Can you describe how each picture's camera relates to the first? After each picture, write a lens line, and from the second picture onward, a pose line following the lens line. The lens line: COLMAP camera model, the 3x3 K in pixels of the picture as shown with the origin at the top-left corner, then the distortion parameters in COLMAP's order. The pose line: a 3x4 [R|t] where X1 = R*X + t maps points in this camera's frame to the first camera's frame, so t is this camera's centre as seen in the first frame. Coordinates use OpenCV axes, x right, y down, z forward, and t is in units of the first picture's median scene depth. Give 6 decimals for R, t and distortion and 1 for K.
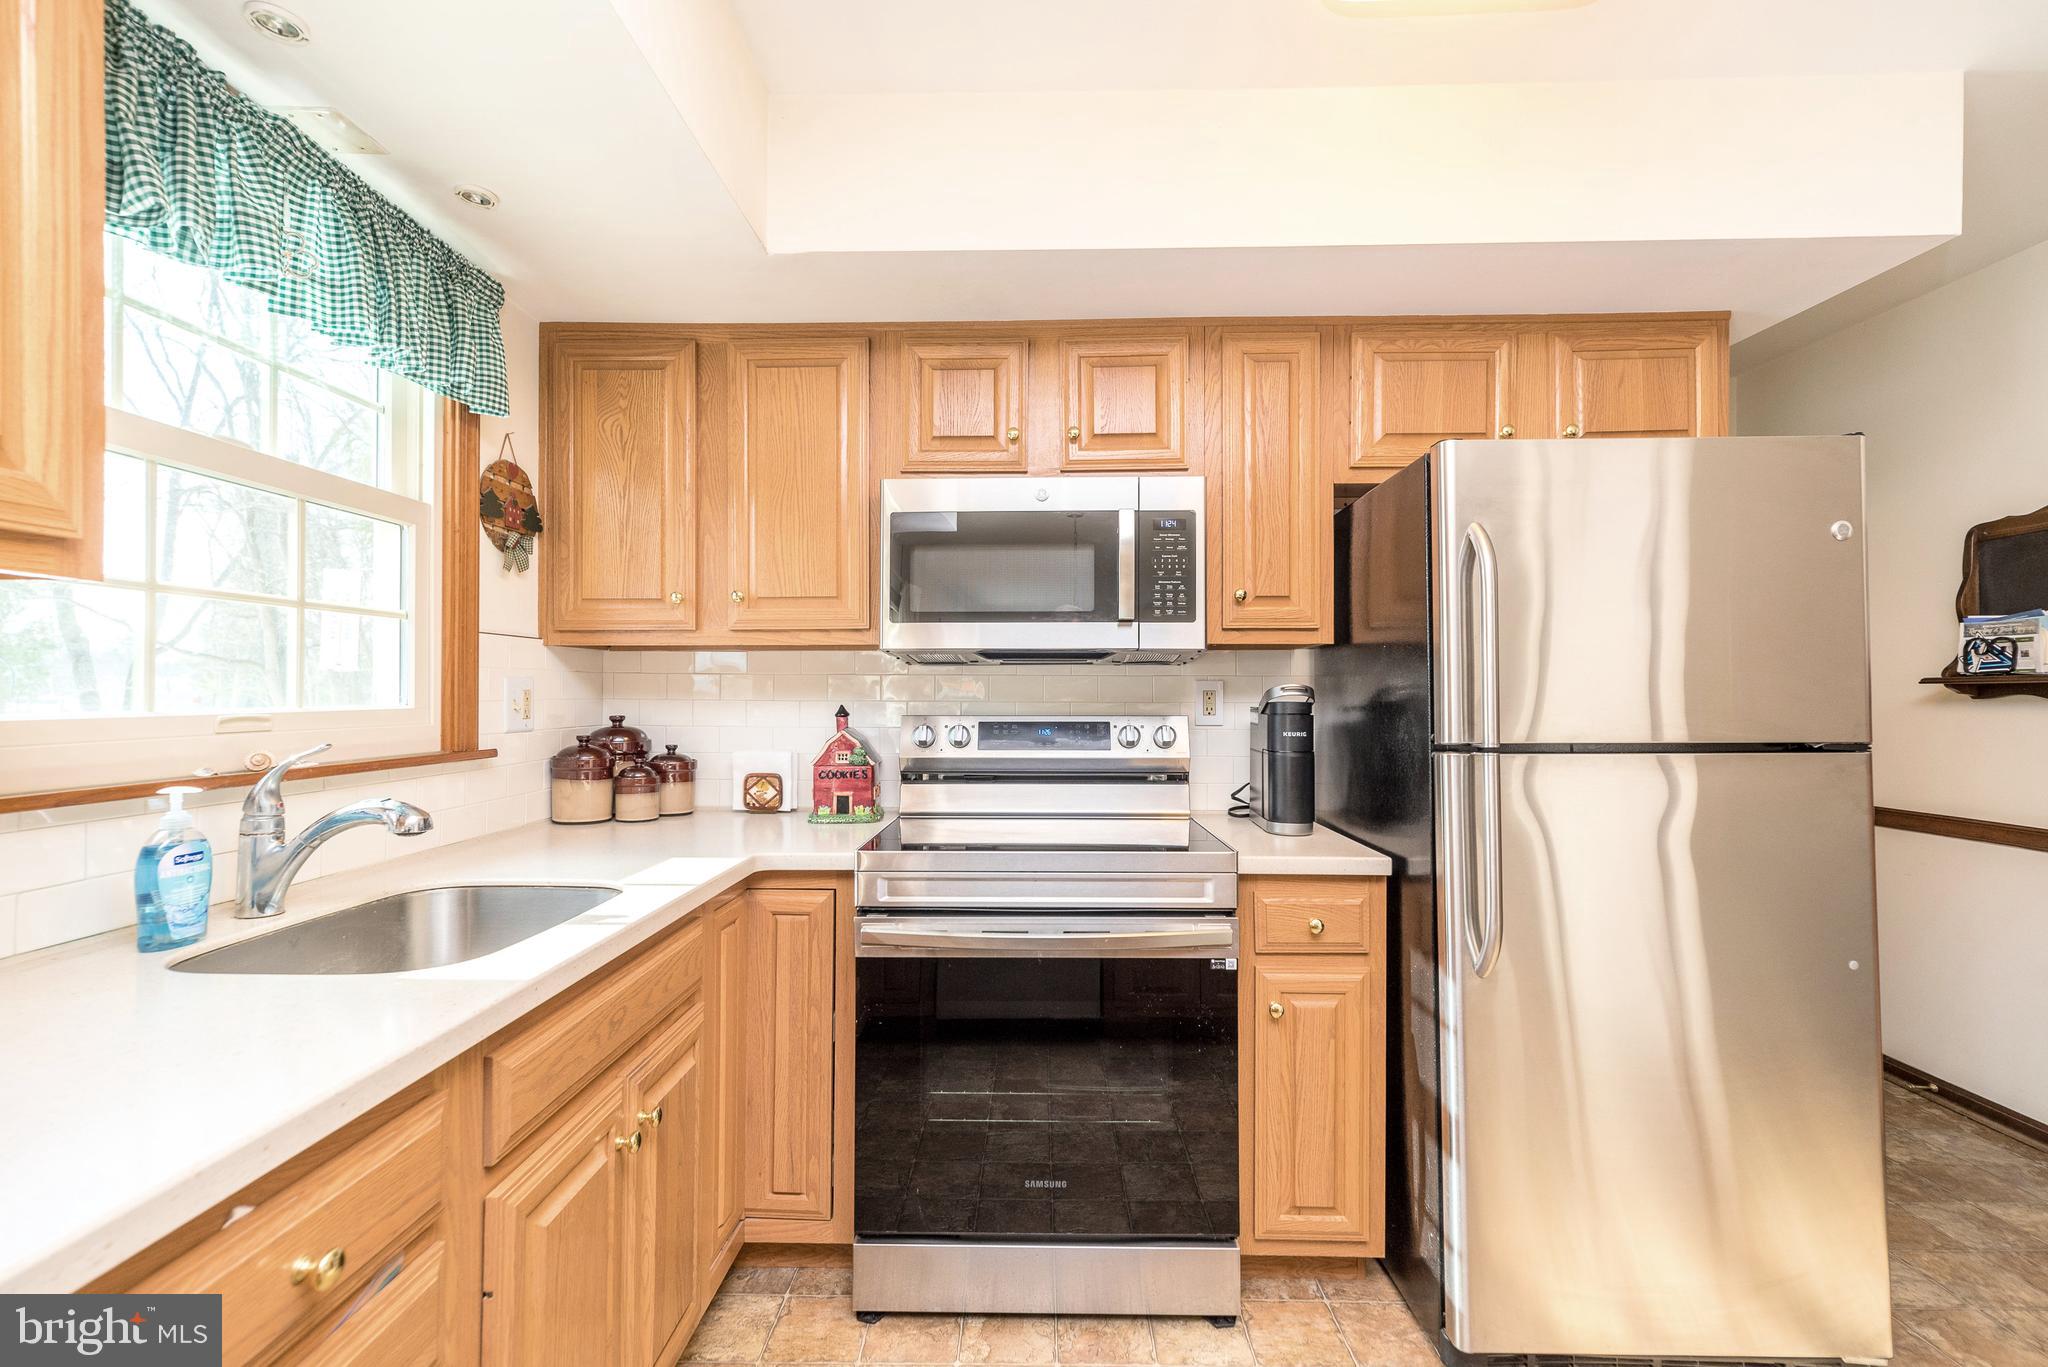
lens RADIAL K [[898.7, 0, 1022.5], [0, 898.7, 688.5], [0, 0, 1]] dist [0.010167, -0.002240]
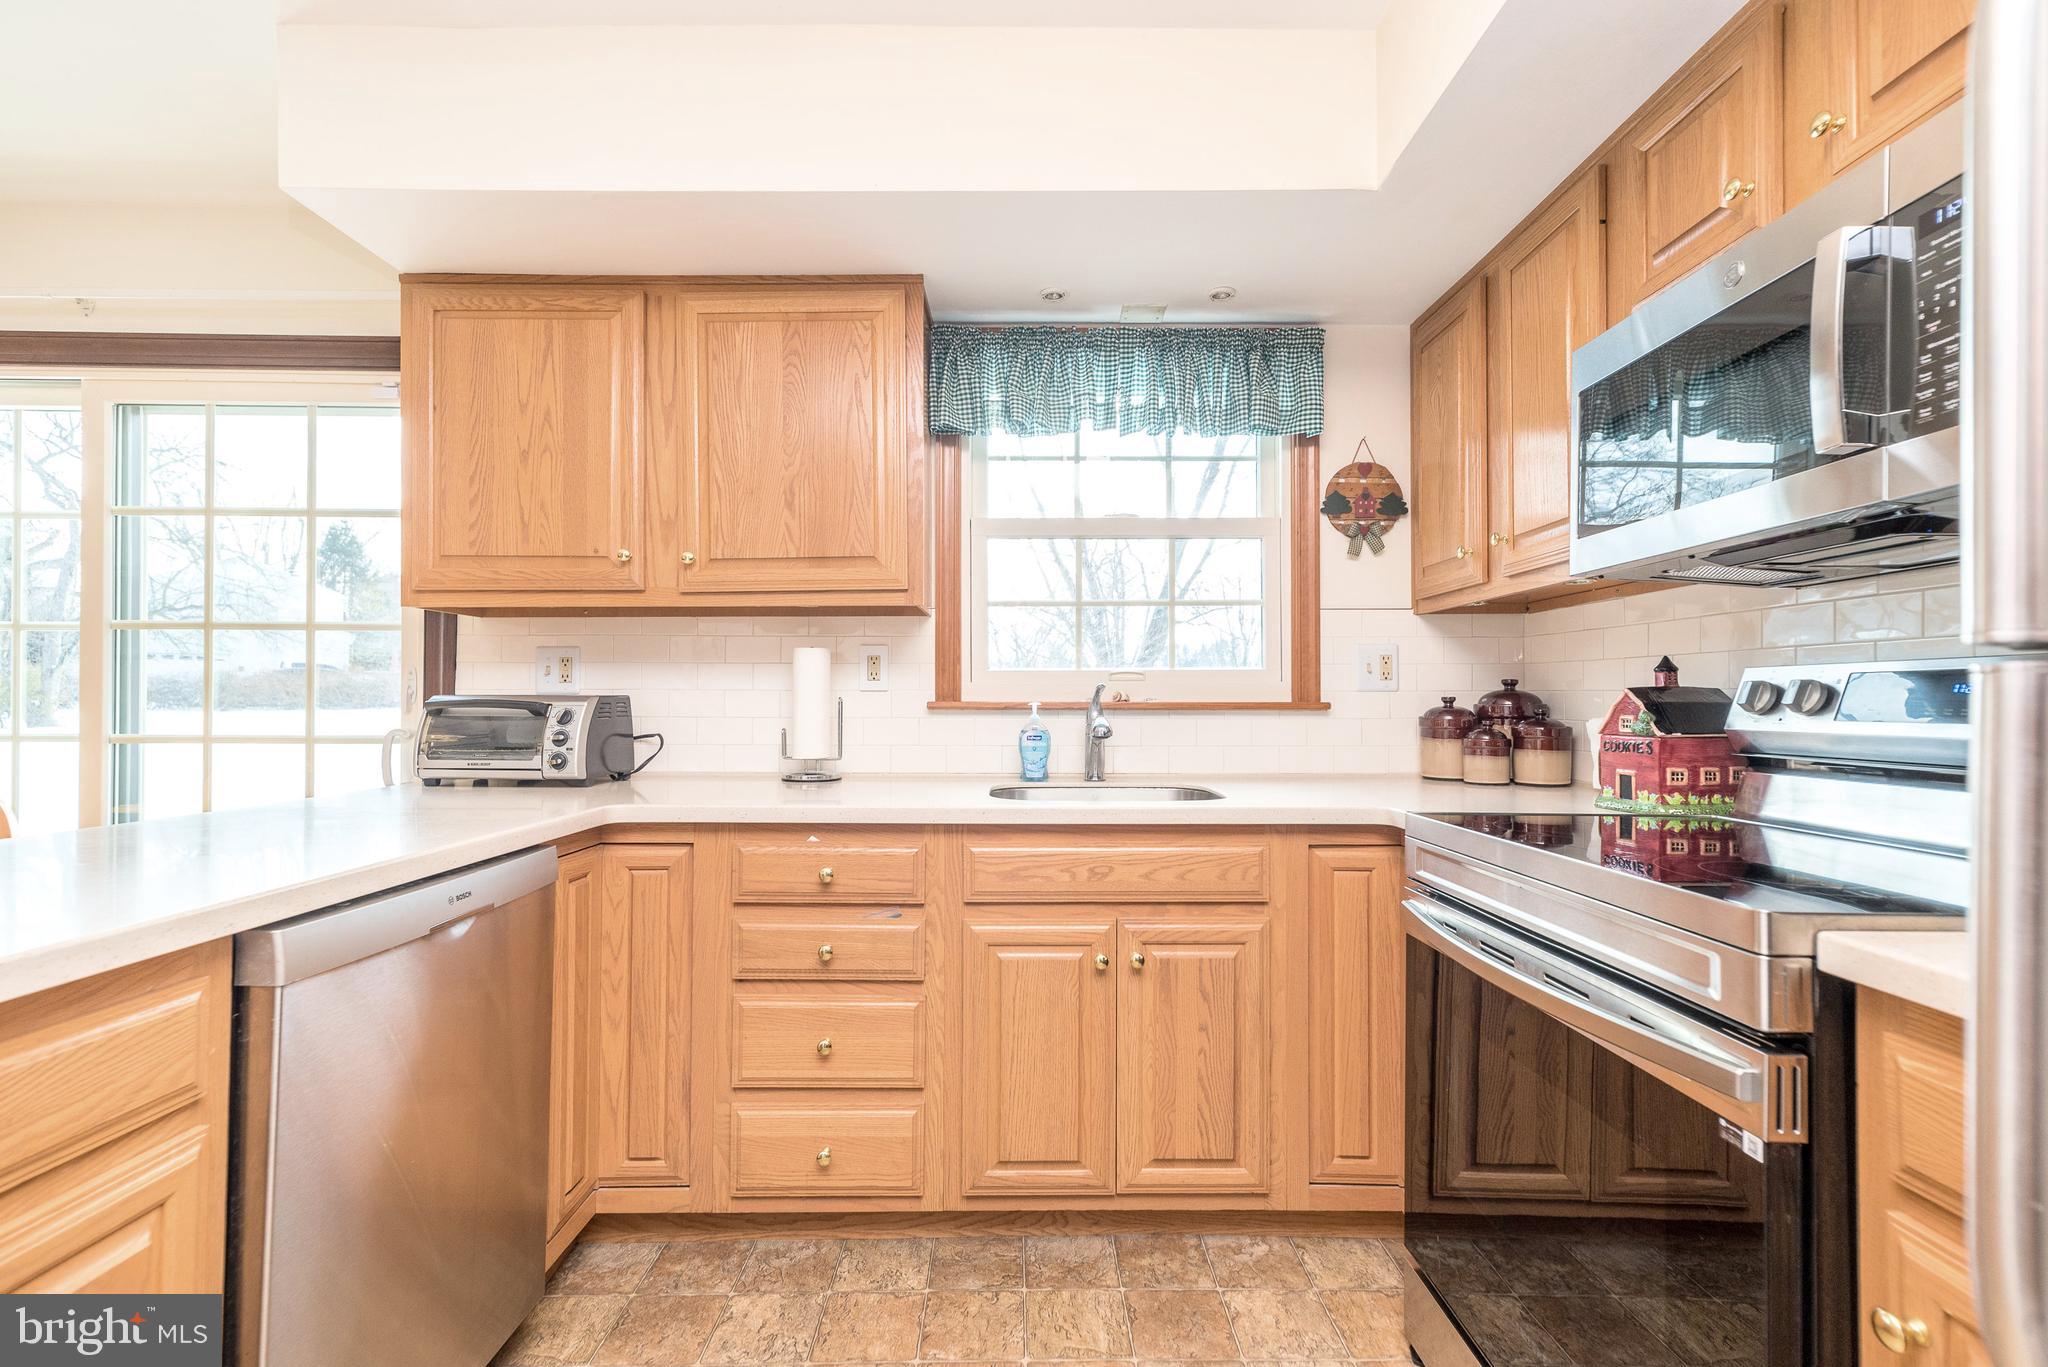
lens RADIAL K [[898.7, 0, 1018.8], [0, 898.7, 690.8], [0, 0, 1]] dist [0.010167, -0.002240]
pose [[0.023304, -0.013492, -0.999637, 0.603964], [0.004580, 0.999900, -0.013389, 0.062719], [0.999718, -0.004266, 0.023364, 0.525432]]
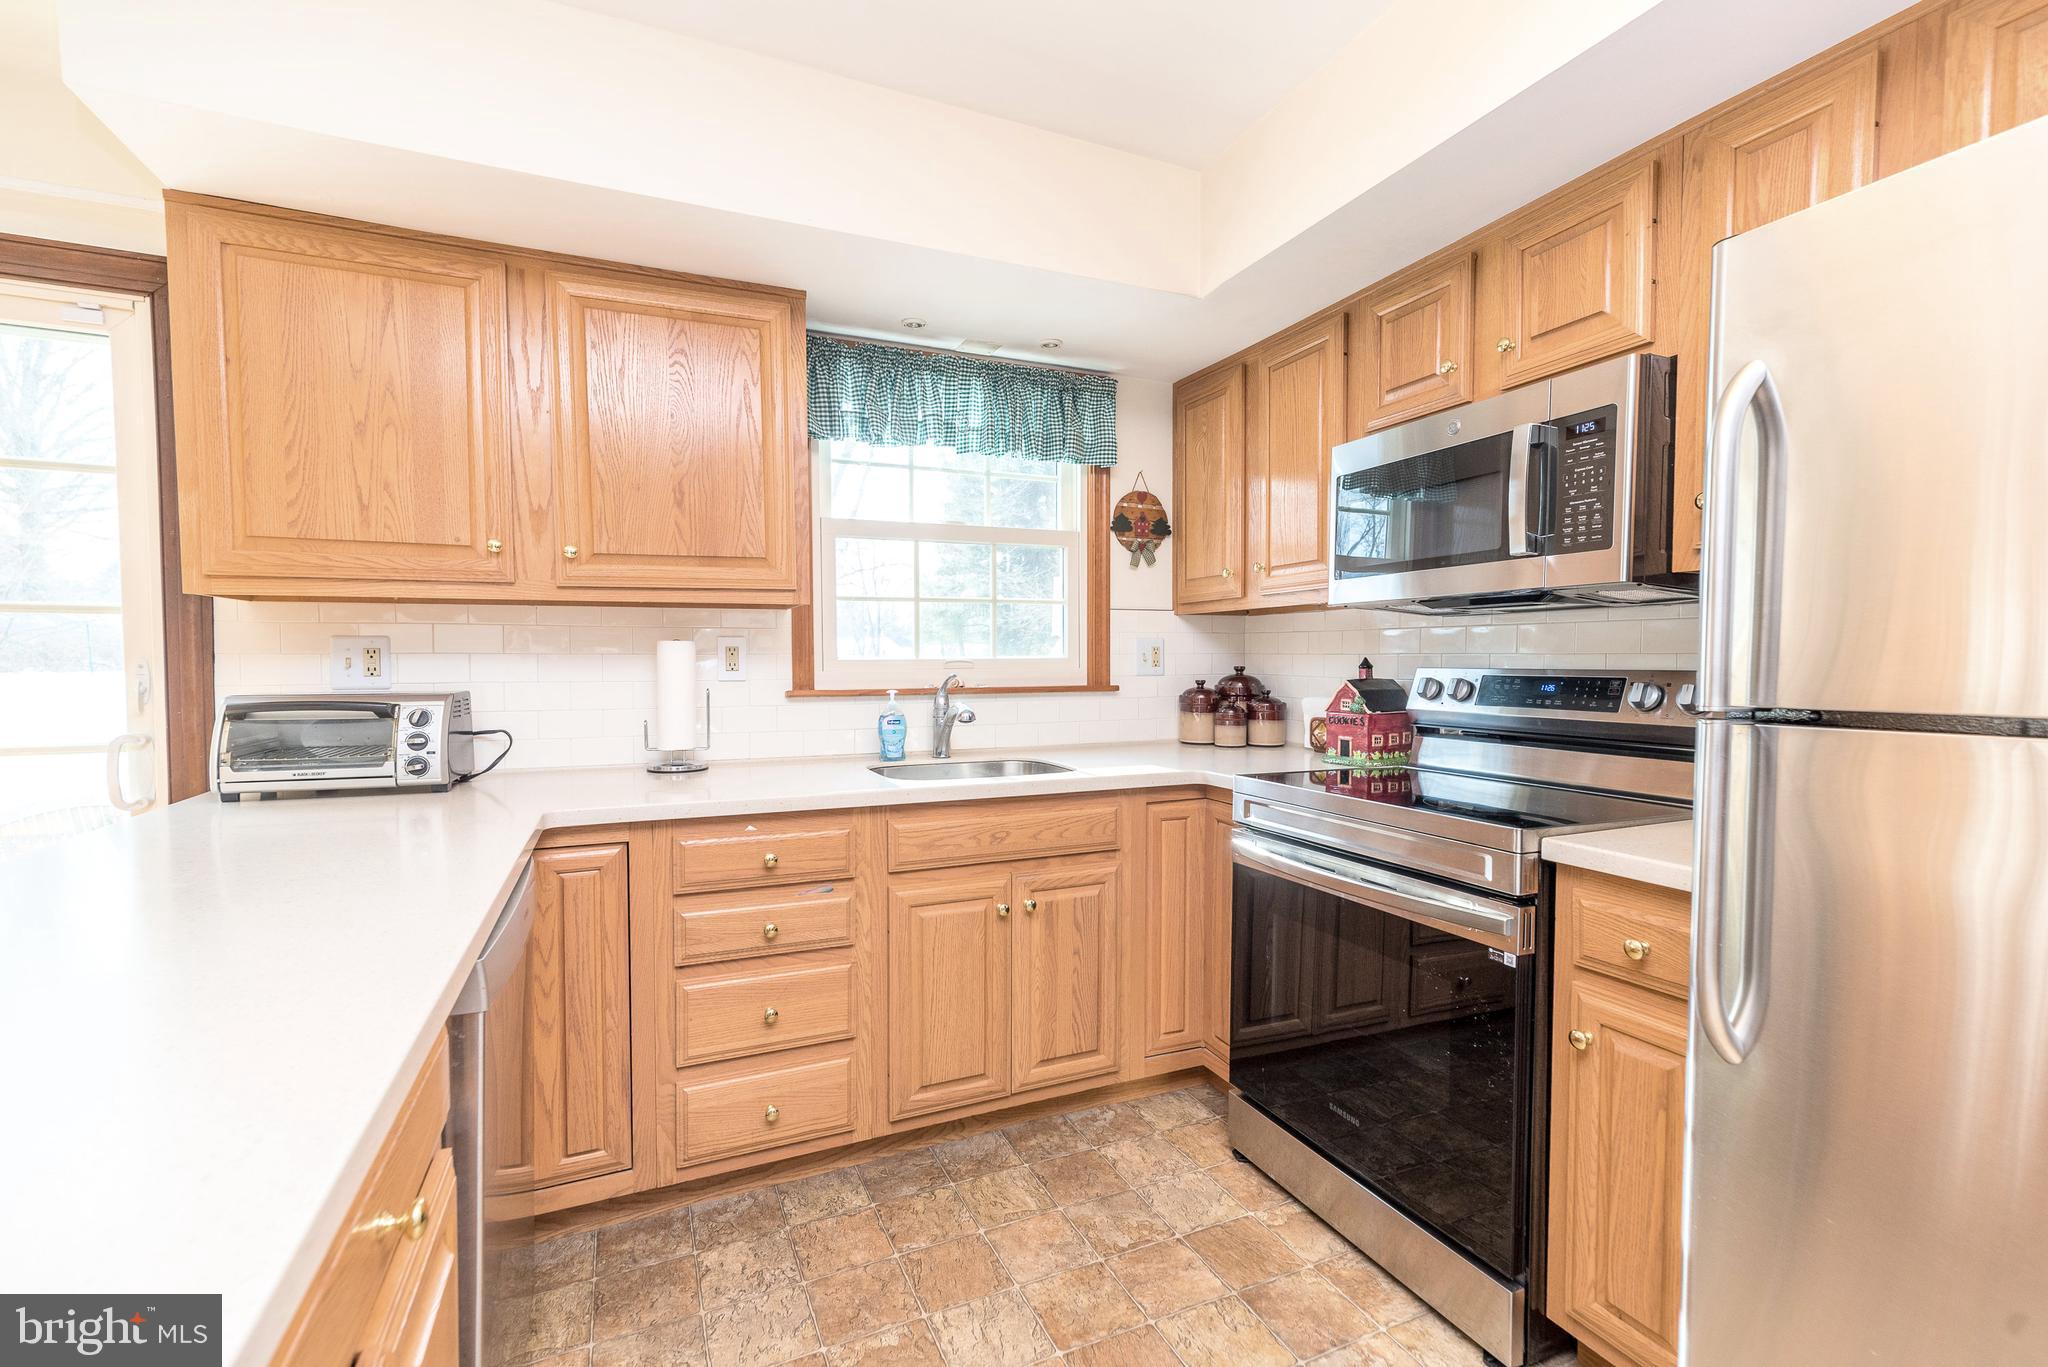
lens RADIAL K [[898.7, 0, 1014.5], [0, 898.7, 690.2], [0, 0, 1]] dist [0.010167, -0.002240]
pose [[0.417281, 0.031517, -0.908231, 0.690182], [0.008199, 0.999227, 0.038442, 0.014684], [0.908740, -0.023487, 0.416700, 0.200496]]
